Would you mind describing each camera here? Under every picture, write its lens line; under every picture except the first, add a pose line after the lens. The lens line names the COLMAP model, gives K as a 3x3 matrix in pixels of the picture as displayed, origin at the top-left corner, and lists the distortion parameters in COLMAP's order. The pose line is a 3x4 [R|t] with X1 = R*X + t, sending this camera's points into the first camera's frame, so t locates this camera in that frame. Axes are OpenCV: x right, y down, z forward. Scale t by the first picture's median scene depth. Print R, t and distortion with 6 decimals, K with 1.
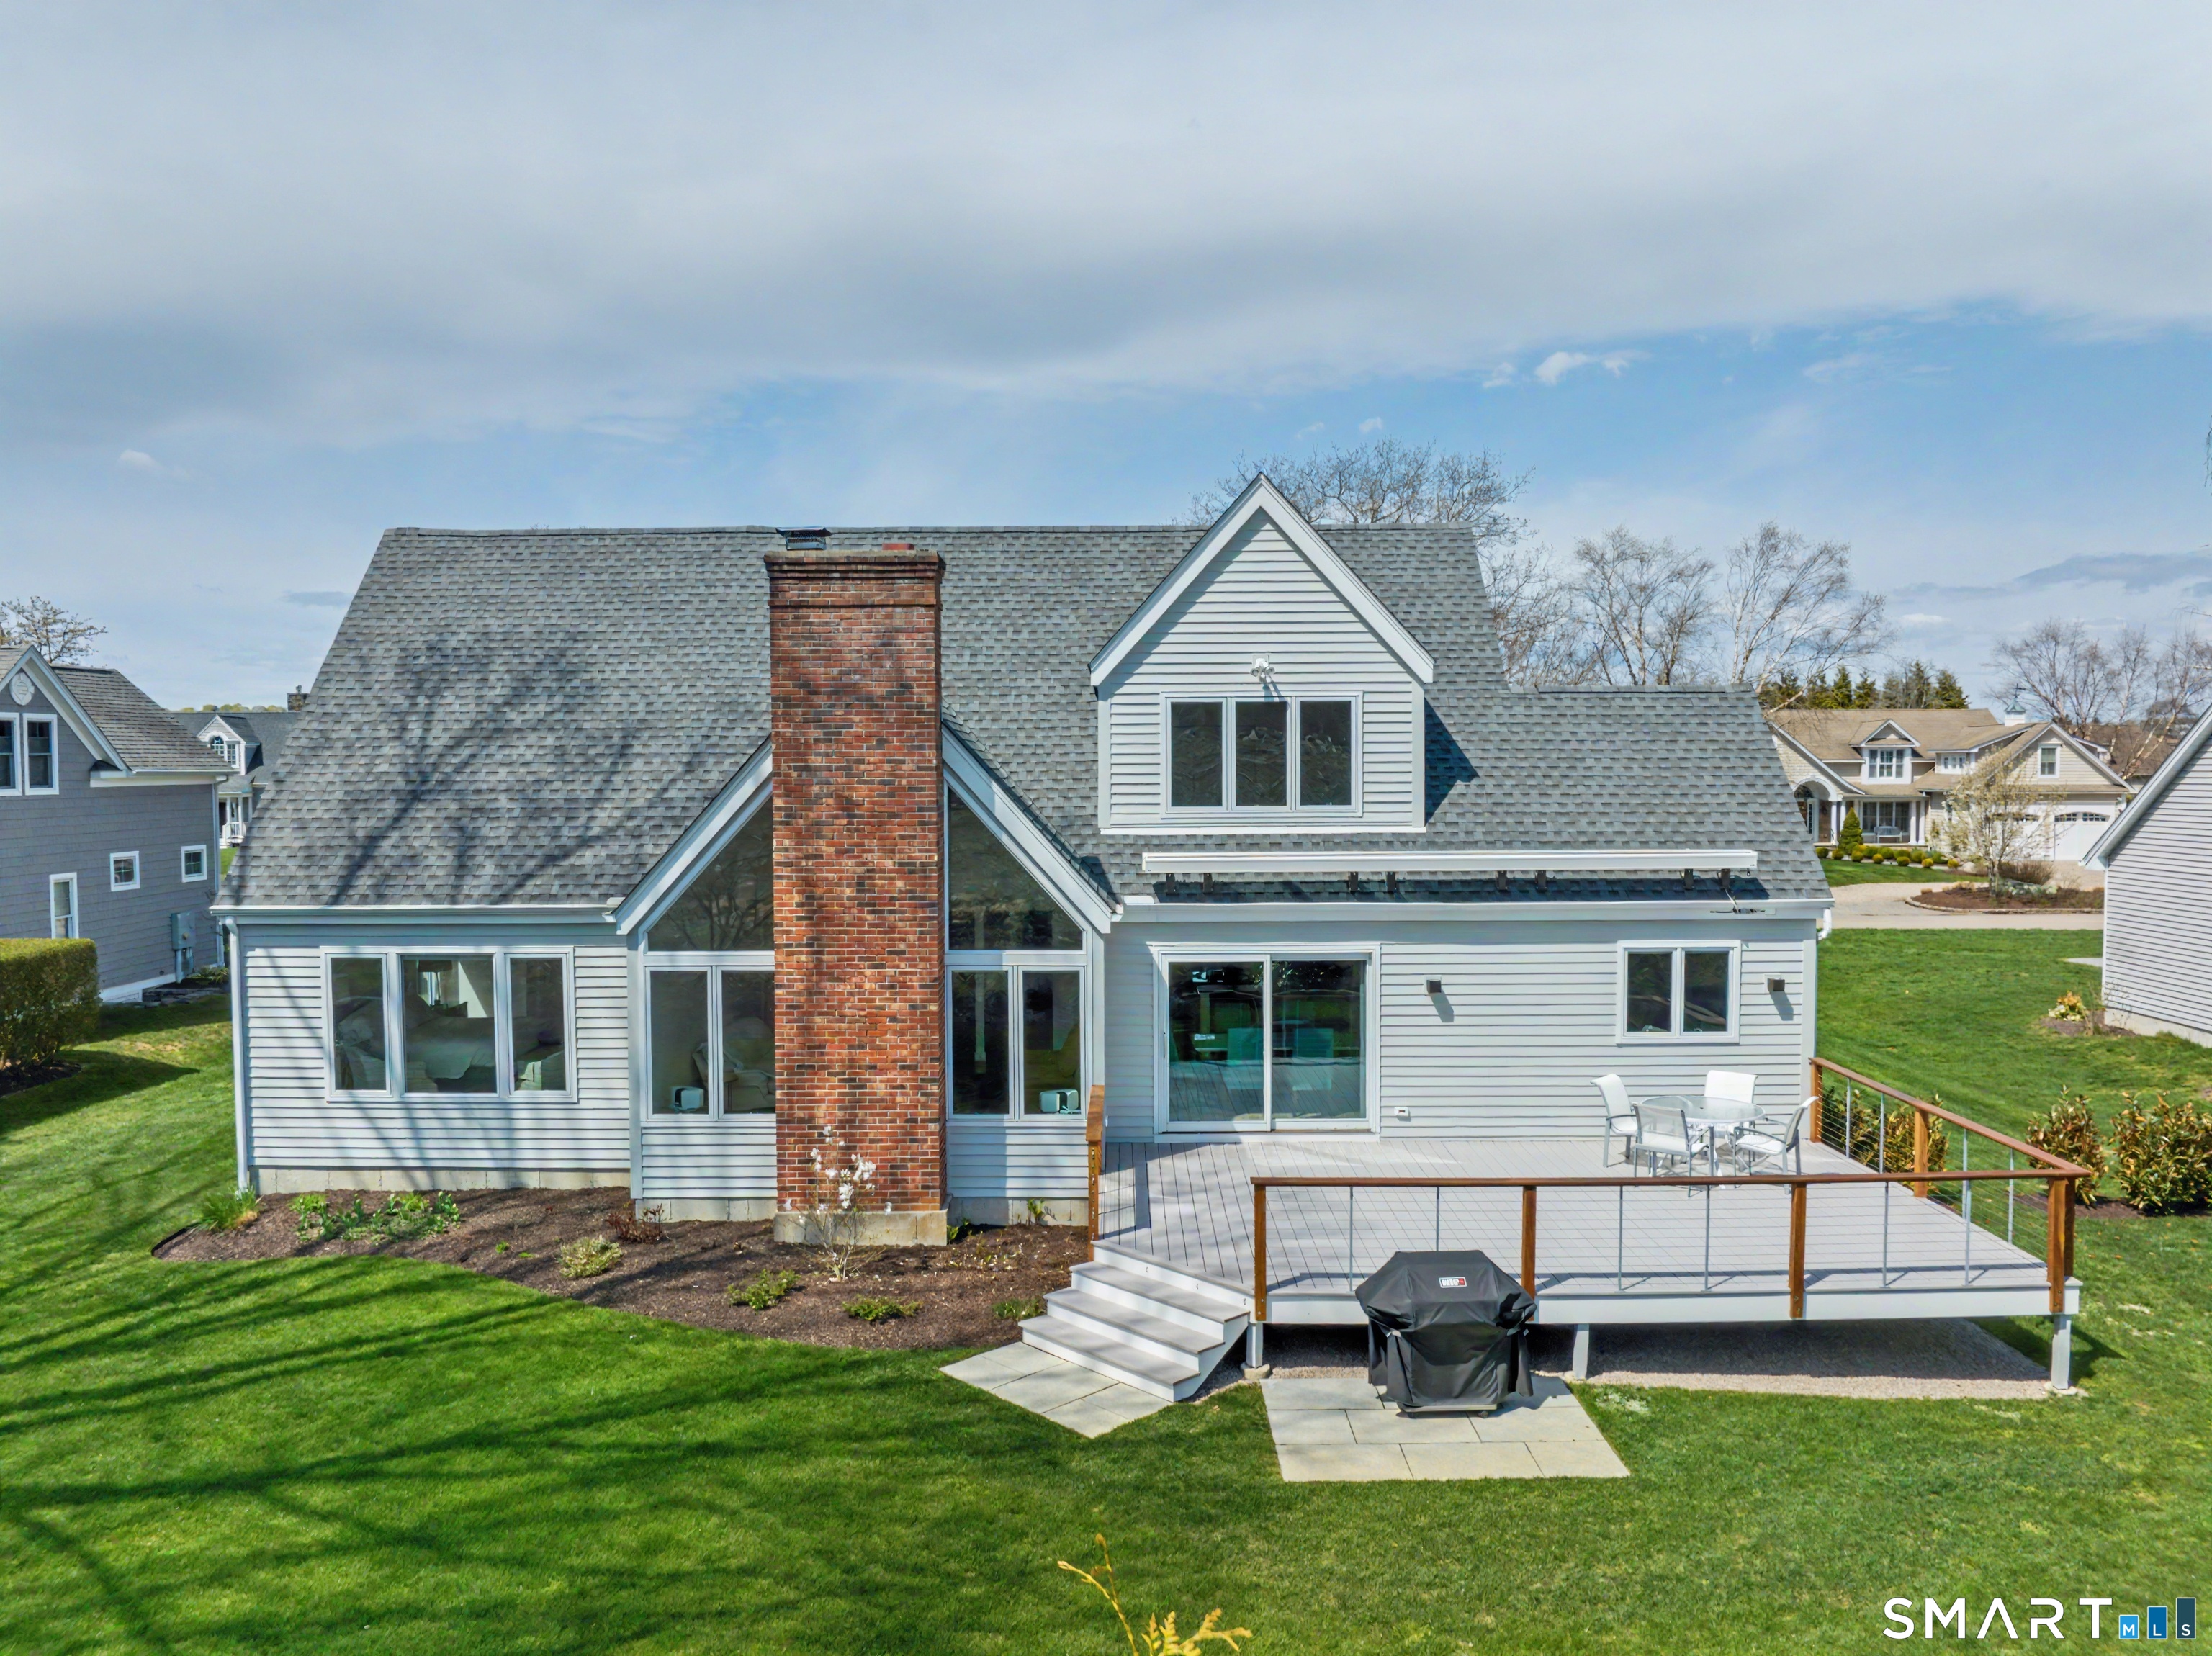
lens RADIAL K [[1563.7, 0, 1106.0], [0, 1563.7, 828.0], [0, 0, 1]] dist [-0.029443, 0.009532]
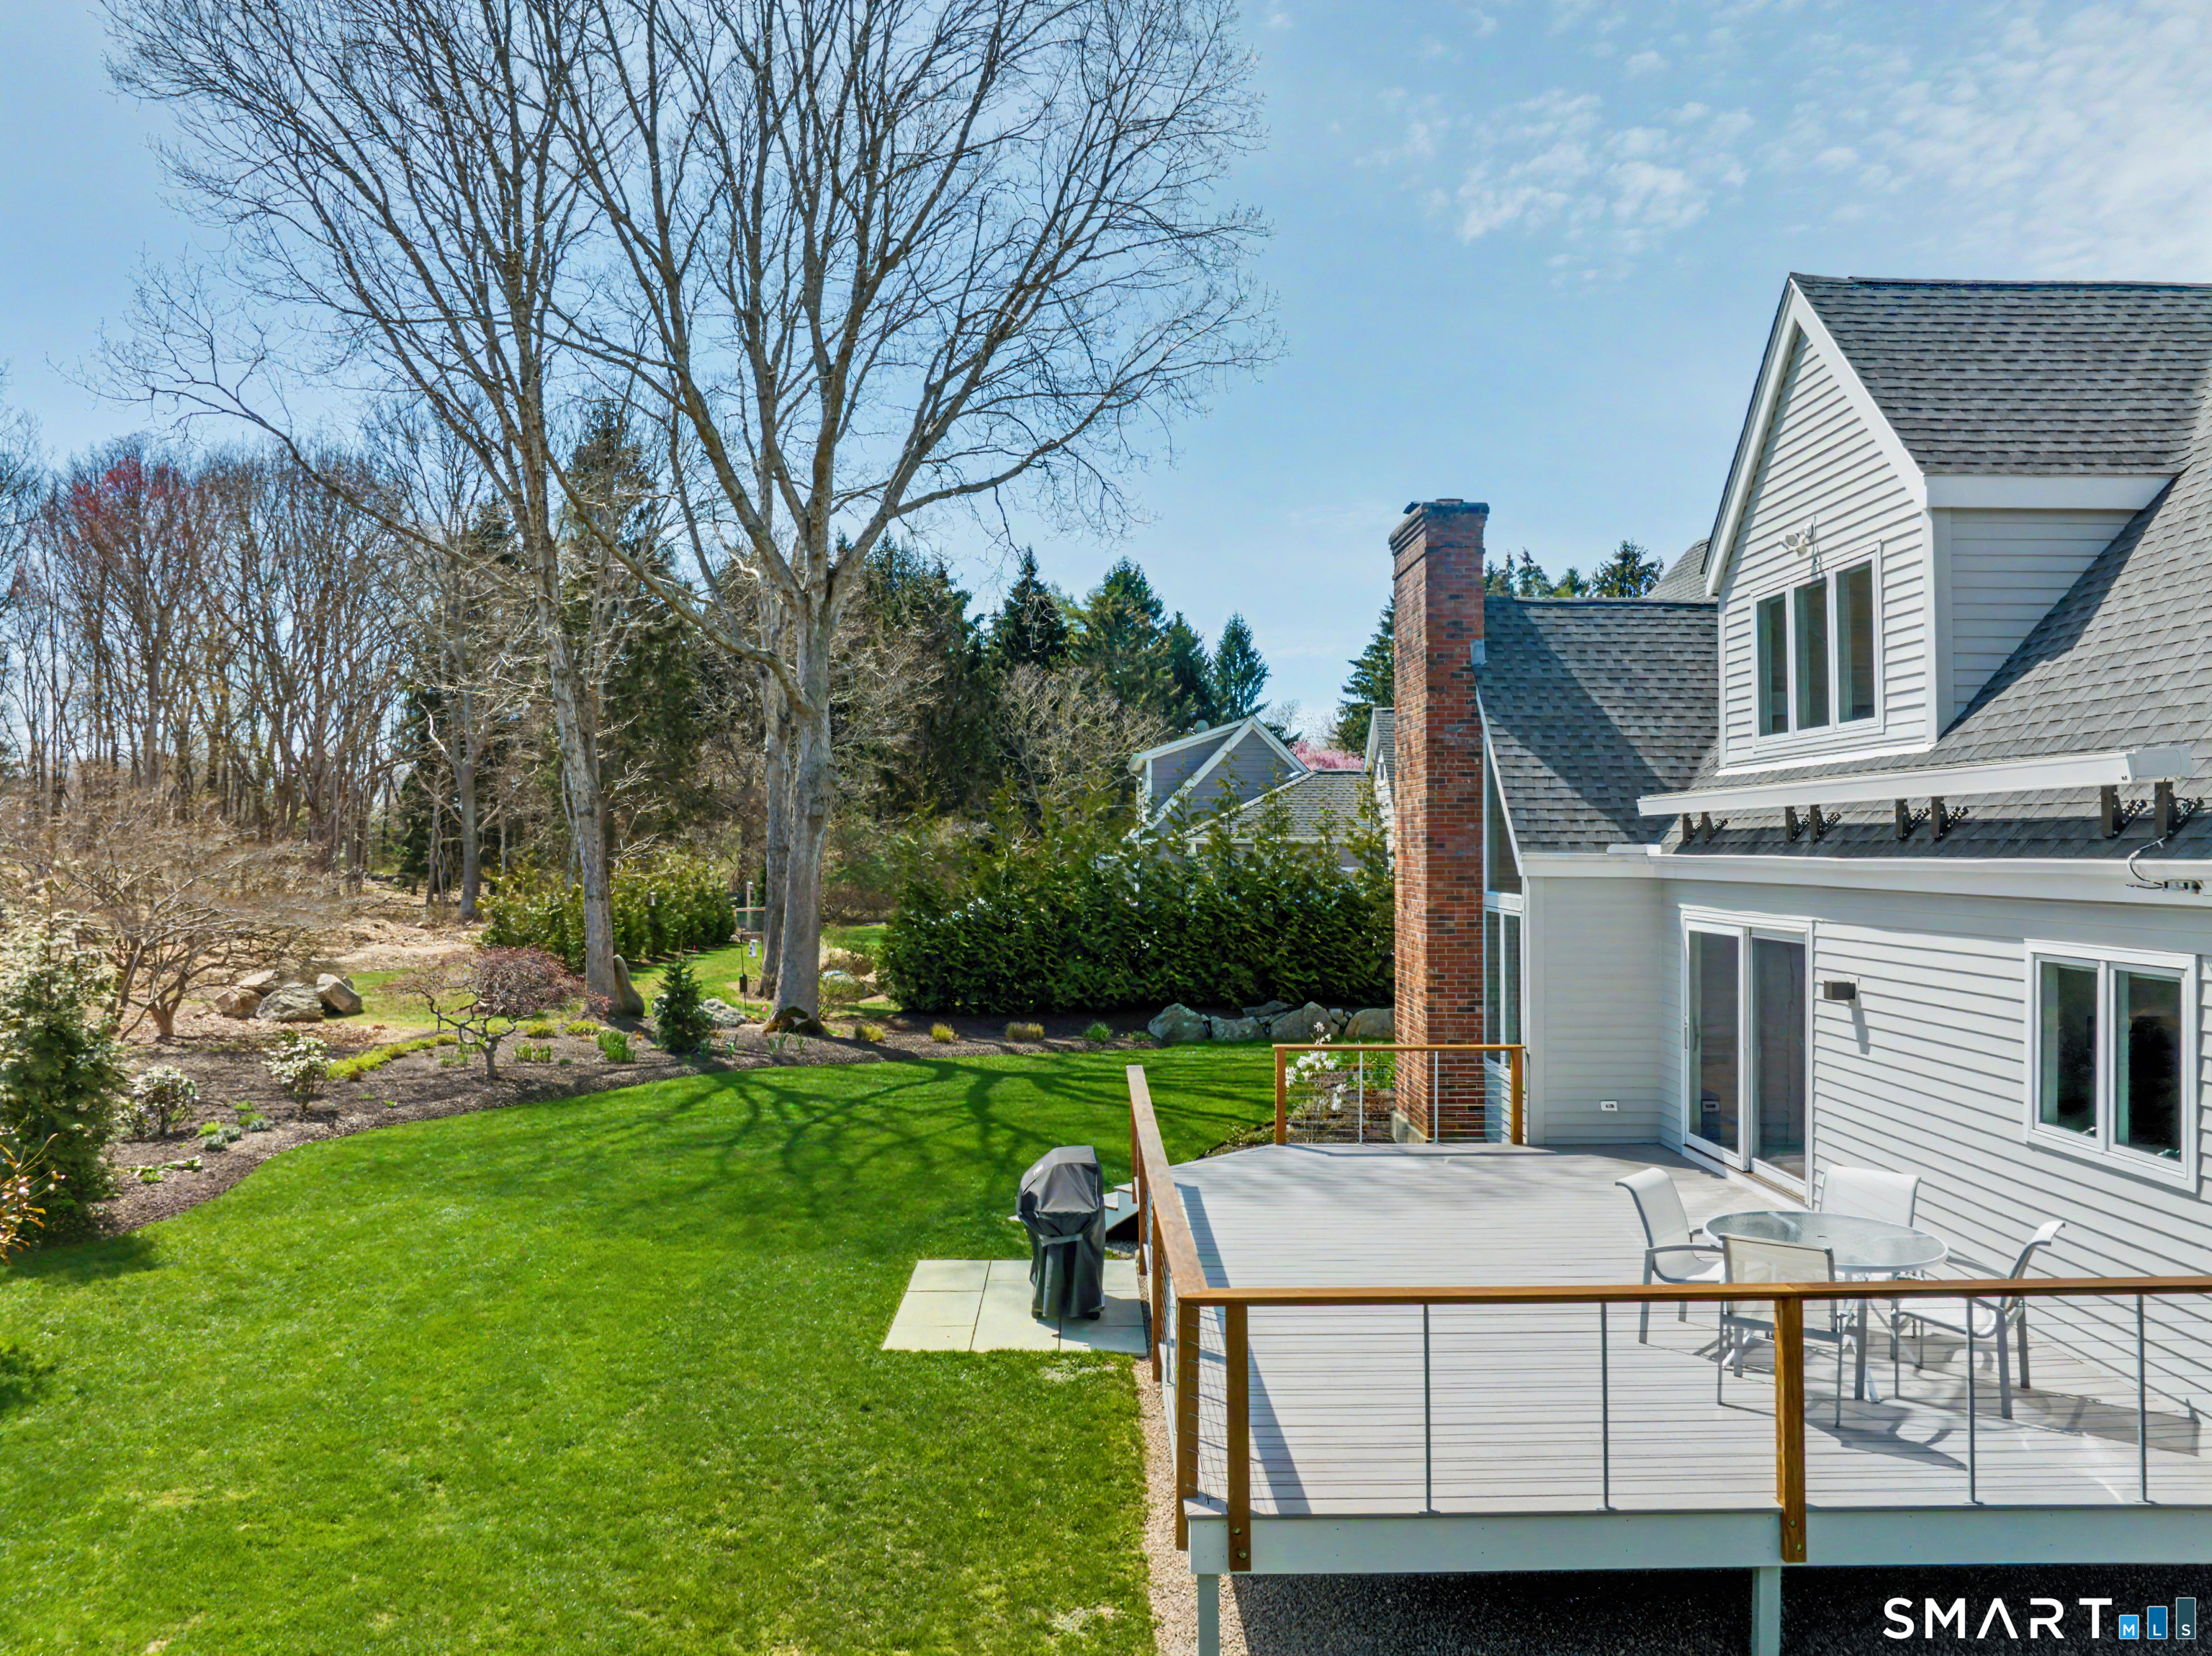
lens RADIAL K [[1563.7, 0, 1106.0], [0, 1563.7, 828.0], [0, 0, 1]] dist [-0.029443, 0.009532]
pose [[0.020236, -0.007881, -0.999764, 0.859571], [-0.042911, 0.999041, -0.008744, 0.055497], [0.998874, 0.043078, 0.019879, 0.710492]]
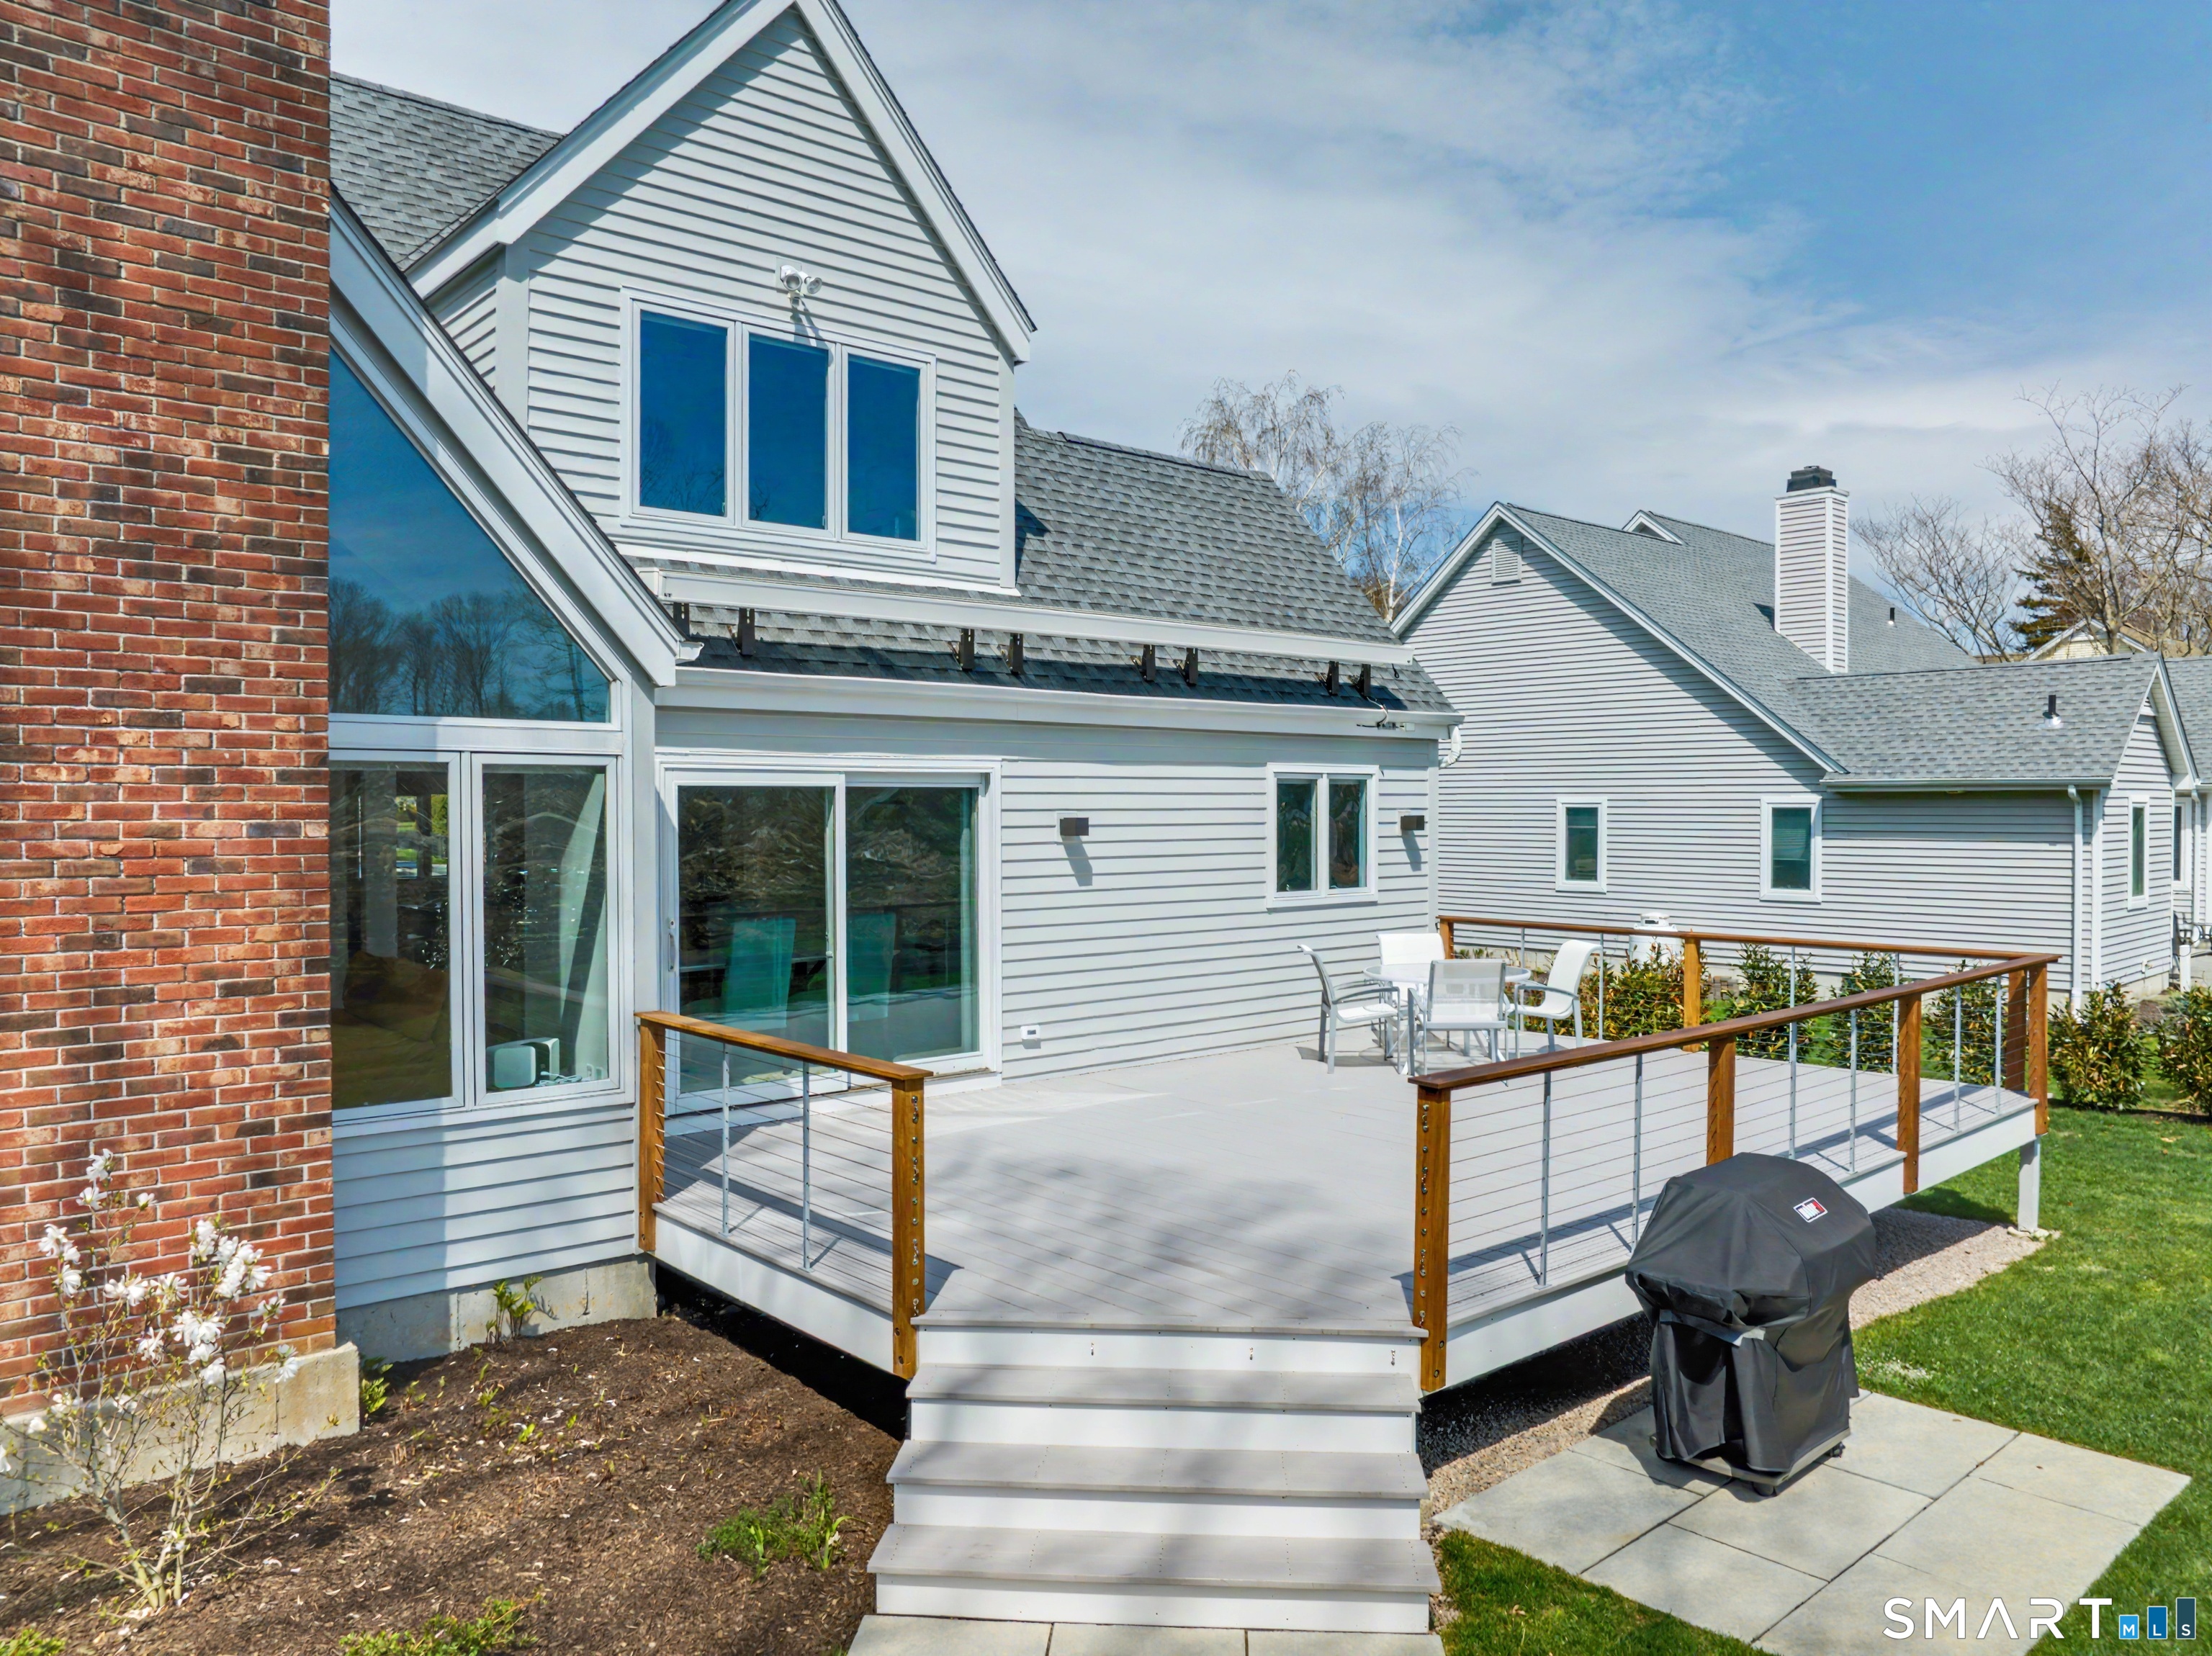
lens RADIAL K [[1560.6, 0, 1106.0], [0, 1560.6, 828.0], [0, 0, 1]] dist [-0.030798, -0.004271]
pose [[0.747587, -0.006391, 0.664133, -0.205244], [0.025404, 0.999497, -0.018978, 0.117710], [-0.663678, 0.031059, 0.747373, 0.537547]]
